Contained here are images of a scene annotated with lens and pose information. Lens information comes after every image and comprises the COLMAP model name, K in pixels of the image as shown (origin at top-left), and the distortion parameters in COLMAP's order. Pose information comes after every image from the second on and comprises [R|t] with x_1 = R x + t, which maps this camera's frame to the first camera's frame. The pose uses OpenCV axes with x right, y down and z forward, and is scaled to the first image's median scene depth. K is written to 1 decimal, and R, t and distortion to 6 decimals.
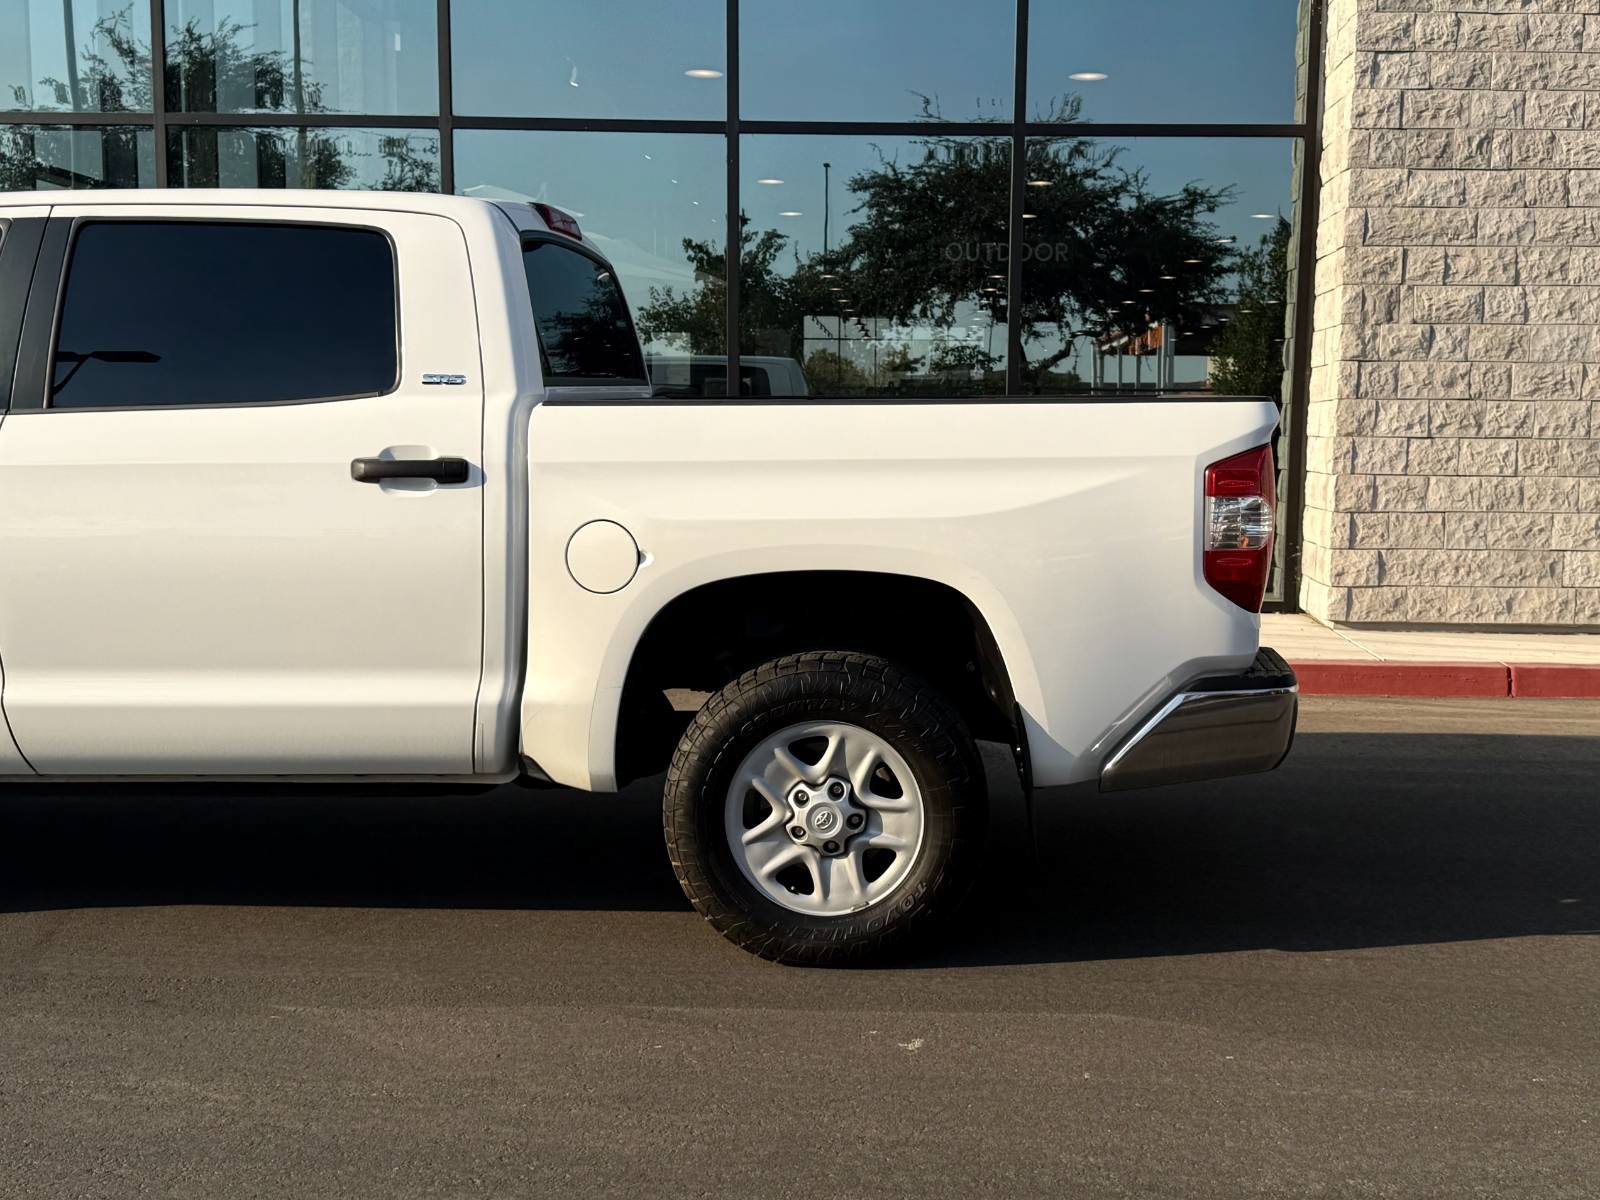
lens RADIAL K [[1770.5, 0, 803.0], [0, 1770.5, 632.0], [0, 0, 1]] dist [0.173579, -0.353529]
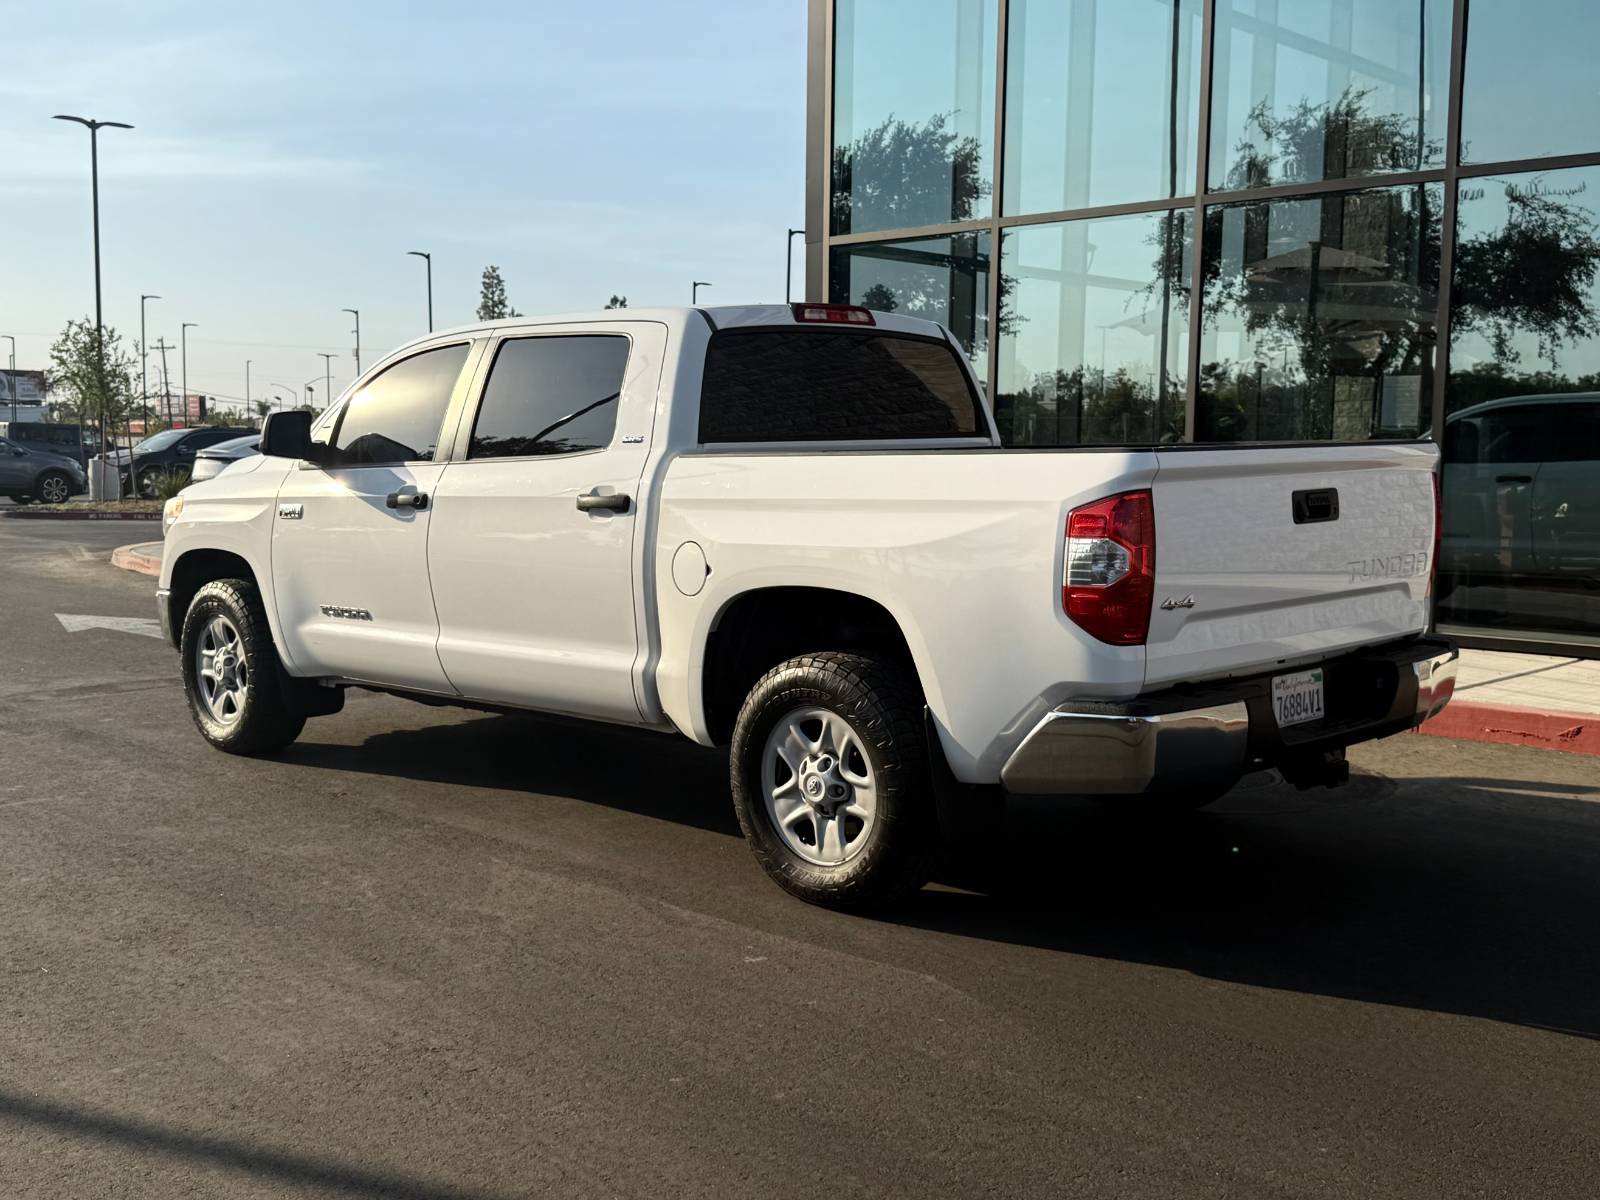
lens RADIAL K [[1748.2, 0, 800.0], [0, 1748.2, 600.0], [0, 0, 1]] dist [0.211101, -0.548685]
pose [[0.740640, 0.054591, -0.669681, 0.784049], [-0.079931, 0.996775, -0.007145, -0.014718], [0.667131, 0.058820, 0.742615, 0.063722]]
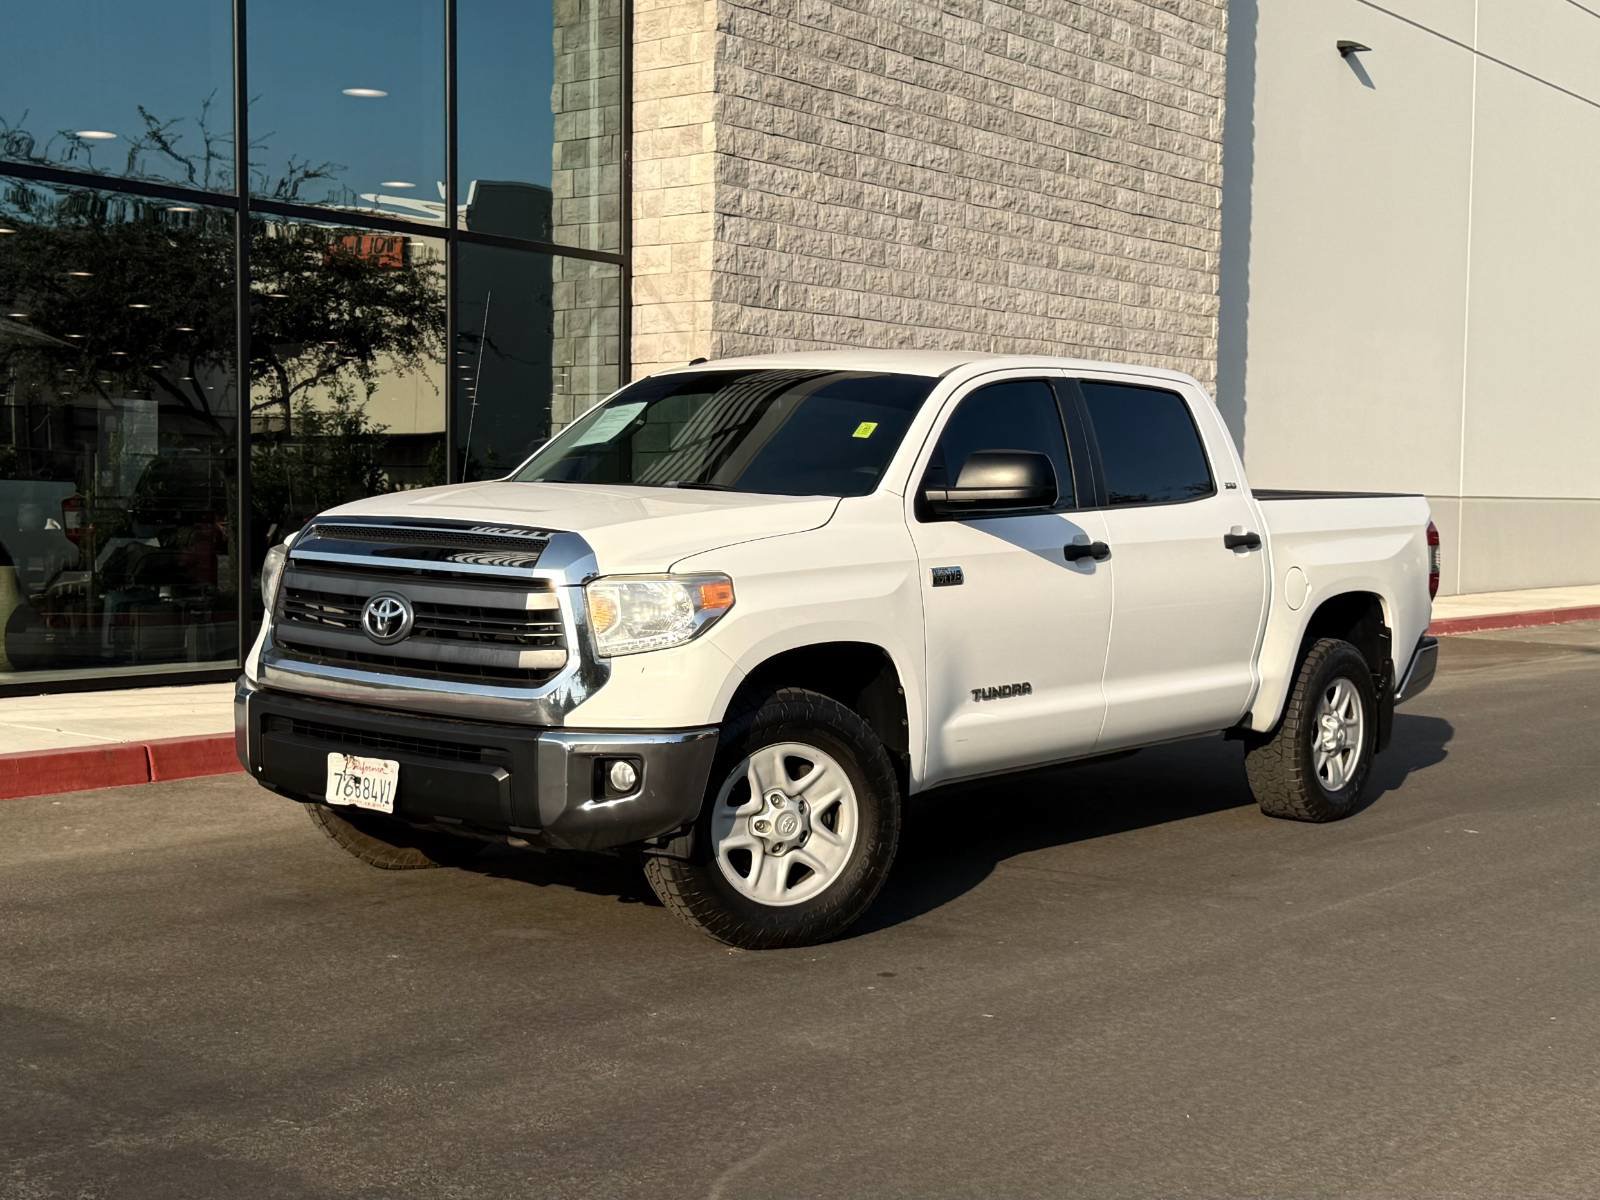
lens RADIAL K [[2161.0, 0, 681.0], [0, 2161.0, 597.8], [0, 0, 1]] dist [0.159540, -0.028927]
pose [[0.625562, -0.038440, 0.779227, -1.957631], [0.082555, 0.996439, -0.017120, -0.043149], [-0.775794, 0.075038, 0.626509, 0.130460]]
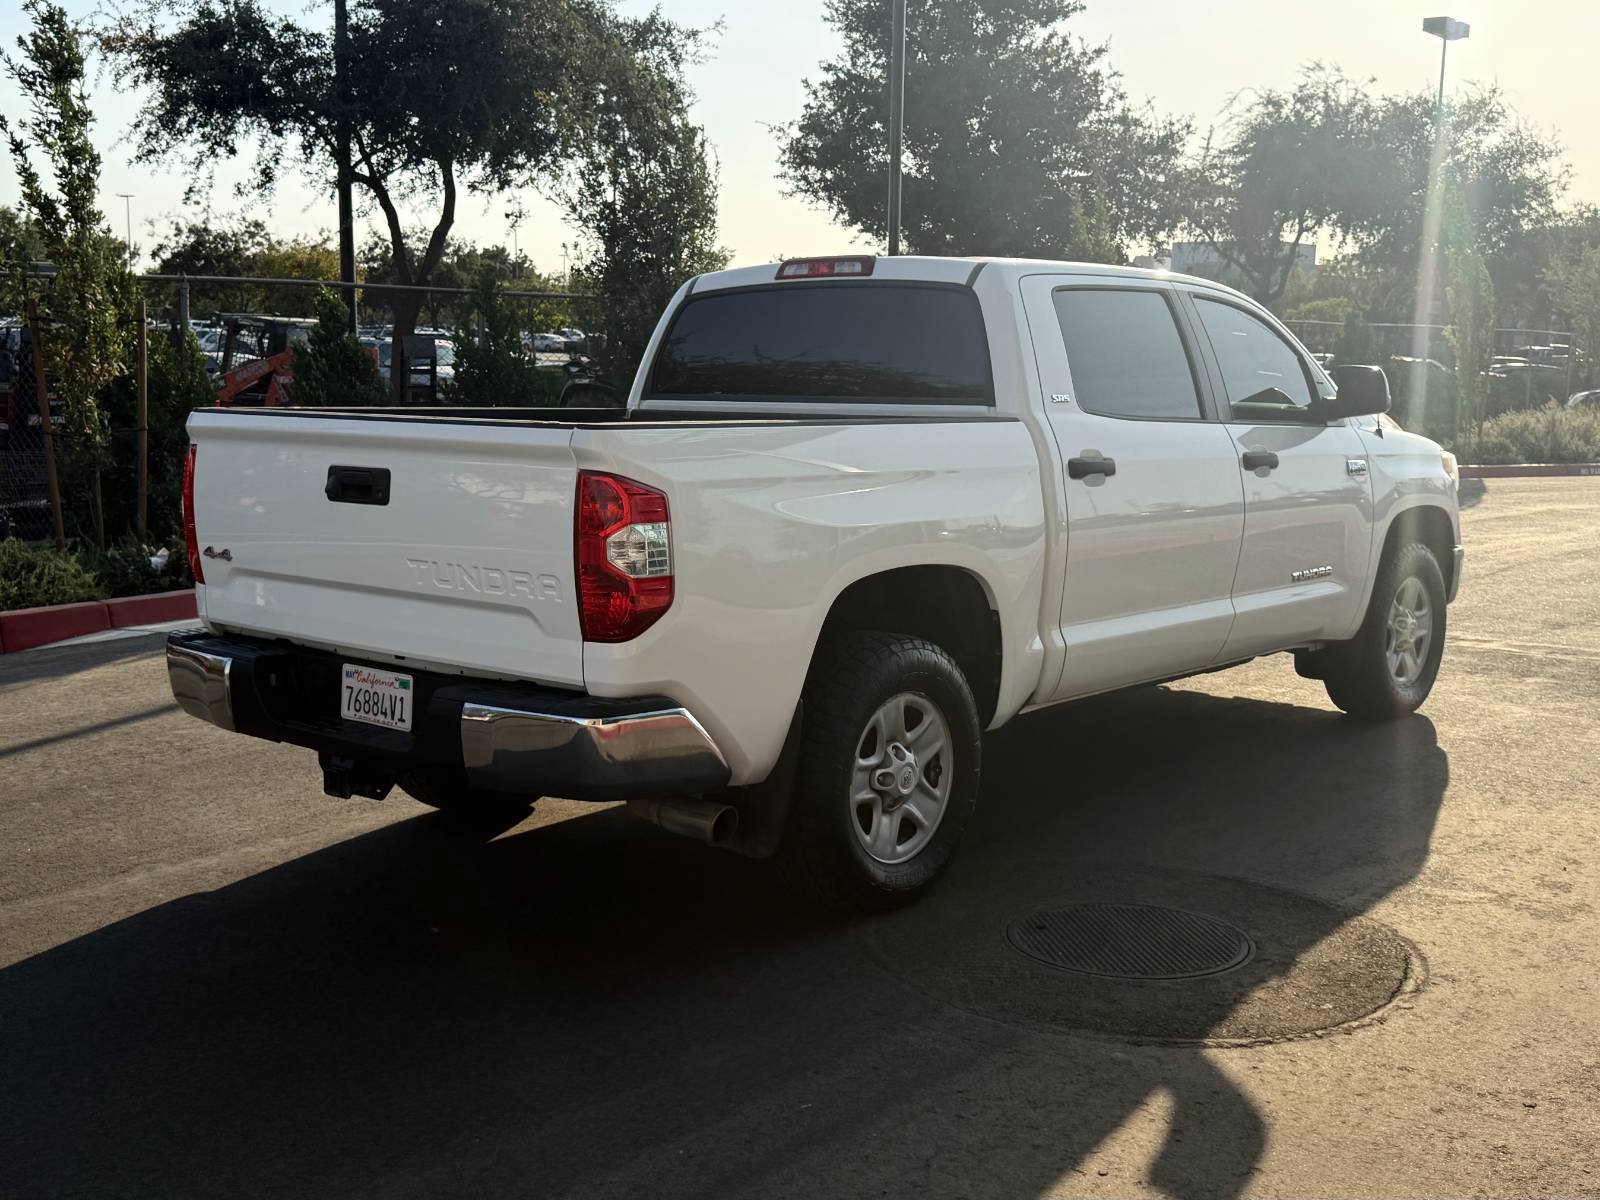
lens RADIAL K [[1748.2, 0, 800.0], [0, 1748.2, 600.0], [0, 0, 1]] dist [0.211101, -0.548685]
pose [[-0.618308, 0.093935, -0.780302, 0.908160], [-0.116018, 0.971046, 0.208829, -0.287999], [0.777326, 0.219650, -0.589507, 1.941077]]
